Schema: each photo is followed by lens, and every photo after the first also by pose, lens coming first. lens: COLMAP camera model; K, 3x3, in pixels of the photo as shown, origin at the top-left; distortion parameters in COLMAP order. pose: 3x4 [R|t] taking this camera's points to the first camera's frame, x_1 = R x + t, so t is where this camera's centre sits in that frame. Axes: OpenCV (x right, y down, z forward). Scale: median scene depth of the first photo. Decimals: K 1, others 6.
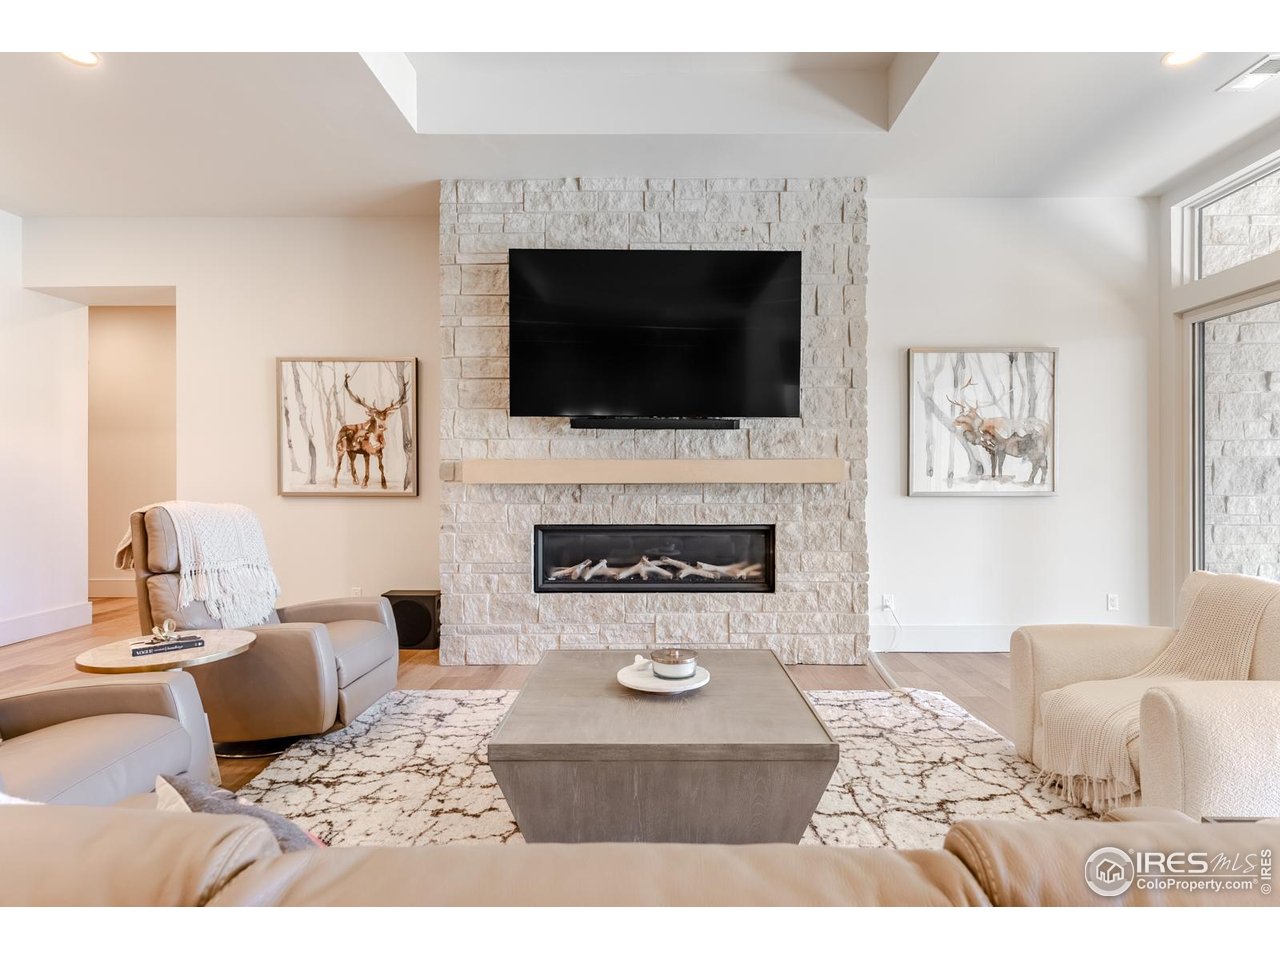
lens RADIAL K [[609.9, 0, 638.1], [0, 609.9, 480.3], [0, 0, 1]] dist [0.004837, 0.000685]
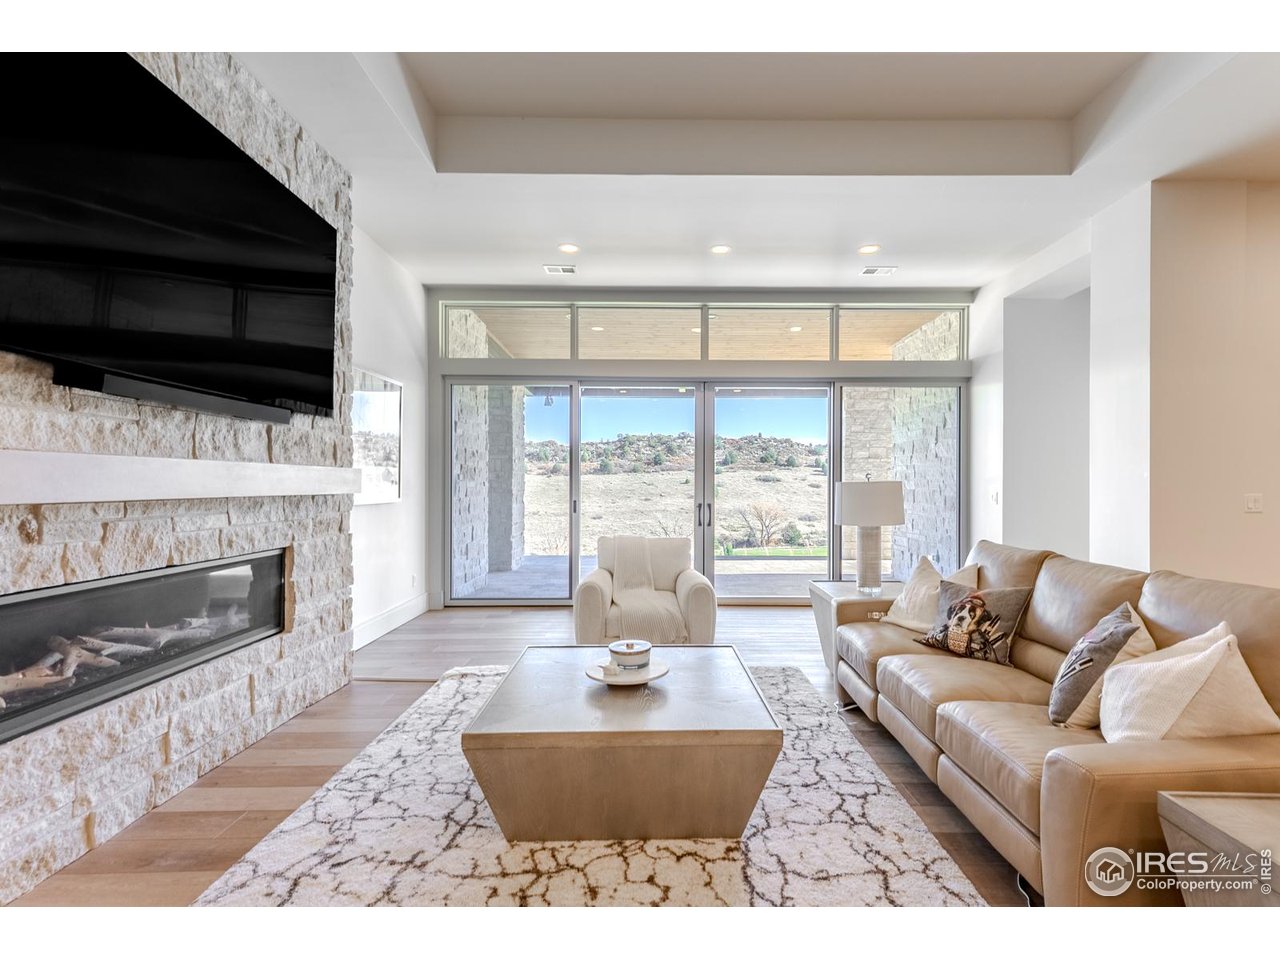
lens RADIAL K [[609.9, 0, 636.2], [0, 609.9, 486.6], [0, 0, 1]] dist [0.004837, 0.000685]
pose [[-0.016728, -0.002444, 0.999857, -0.587631], [-0.006007, 0.999979, 0.002343, -0.011097], [-0.999842, -0.005967, -0.016742, 0.554252]]
